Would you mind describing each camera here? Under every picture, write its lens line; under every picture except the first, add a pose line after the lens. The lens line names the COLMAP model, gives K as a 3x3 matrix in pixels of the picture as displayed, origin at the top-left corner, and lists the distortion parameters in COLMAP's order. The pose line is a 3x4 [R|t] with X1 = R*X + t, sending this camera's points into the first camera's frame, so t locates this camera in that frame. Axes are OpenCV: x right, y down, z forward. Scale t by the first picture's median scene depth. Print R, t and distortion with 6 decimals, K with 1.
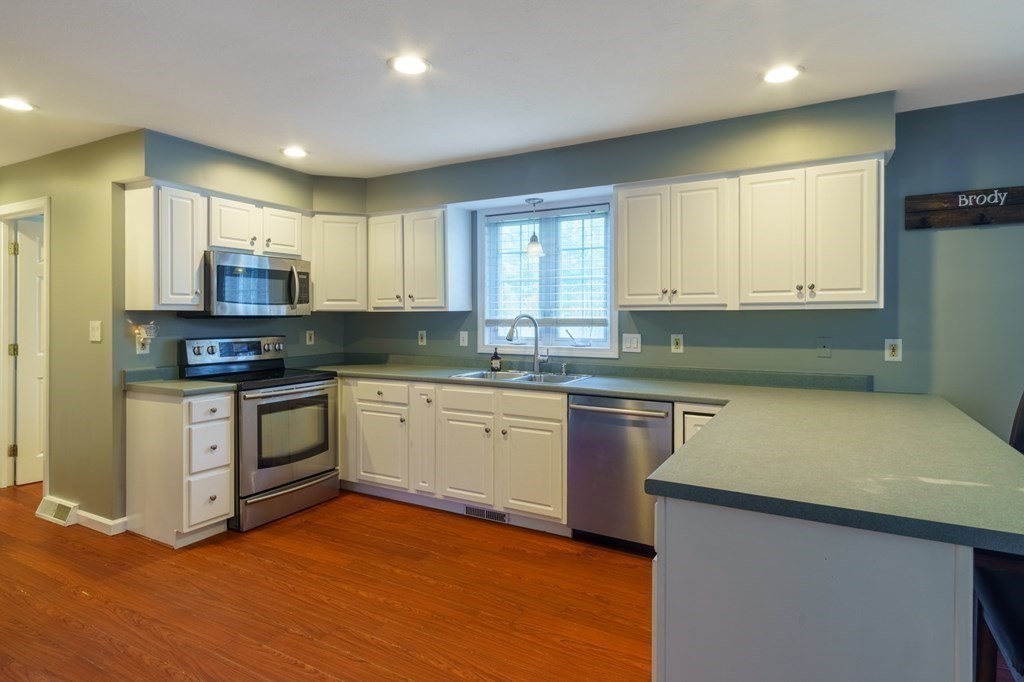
lens RADIAL K [[543.6, 0, 506.2], [0, 543.6, 323.2], [0, 0, 1]] dist [0.004071, 0.000157]
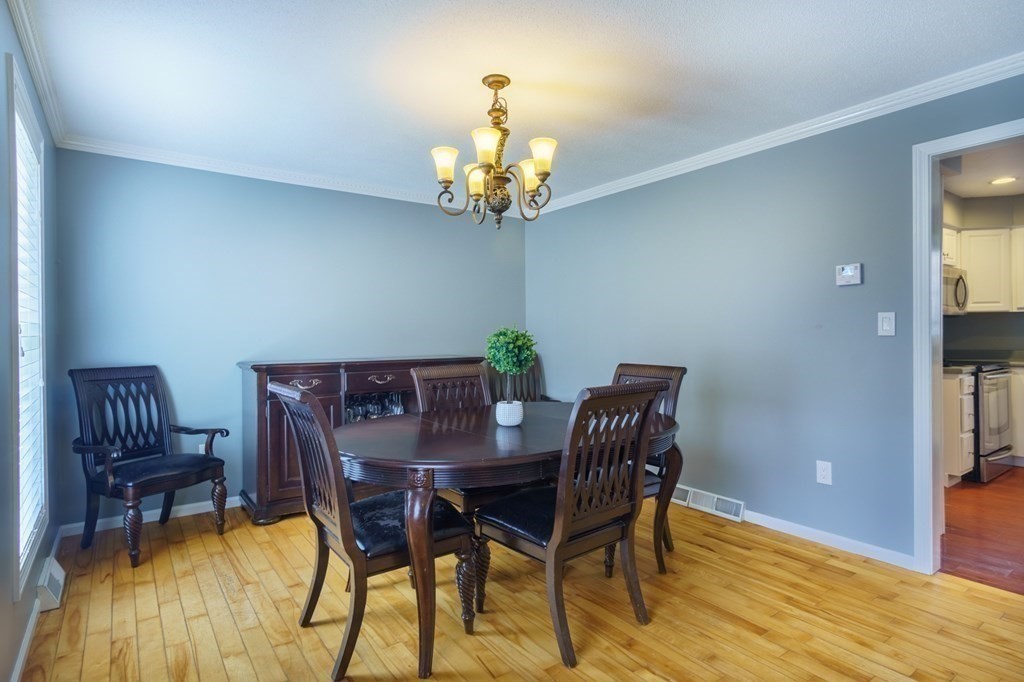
lens RADIAL K [[543.6, 0, 506.2], [0, 543.6, 323.2], [0, 0, 1]] dist [0.004071, 0.000157]
pose [[0.905467, -0.007820, -0.424345, -0.822441], [-0.000114, 0.999826, -0.018670, 0.027961], [0.424417, 0.016954, 0.905308, -0.554179]]
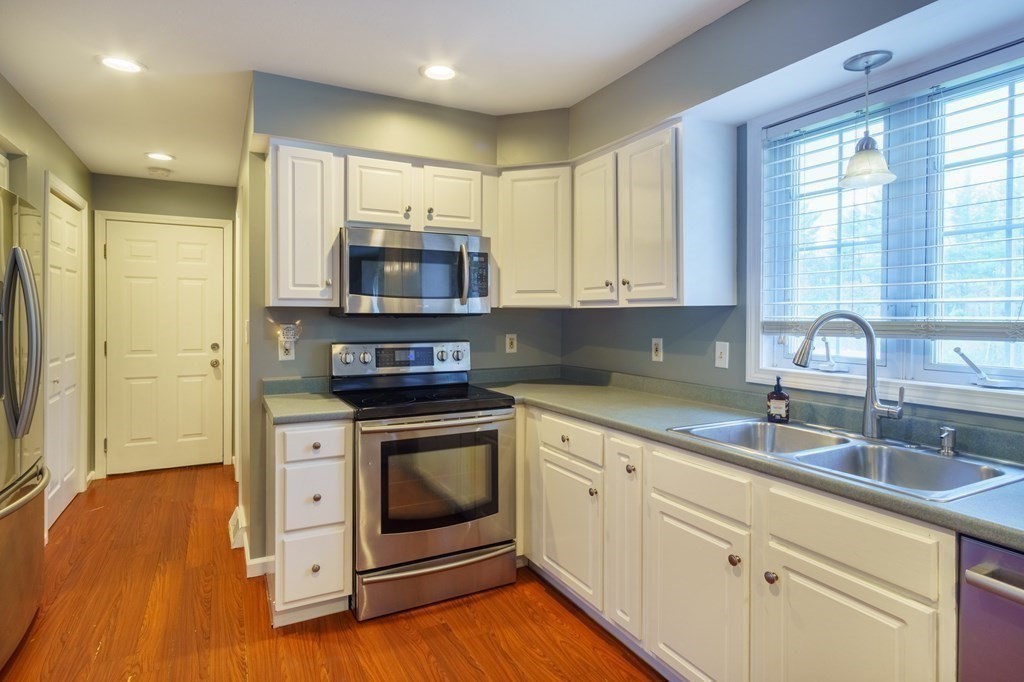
lens RADIAL K [[543.6, 0, 506.2], [0, 543.6, 323.2], [0, 0, 1]] dist [0.004071, 0.000157]
pose [[0.836653, 0.009588, -0.547649, 0.049350], [-0.009170, 0.999952, 0.003498, -0.004784], [0.547656, 0.002095, 0.836701, 0.445707]]
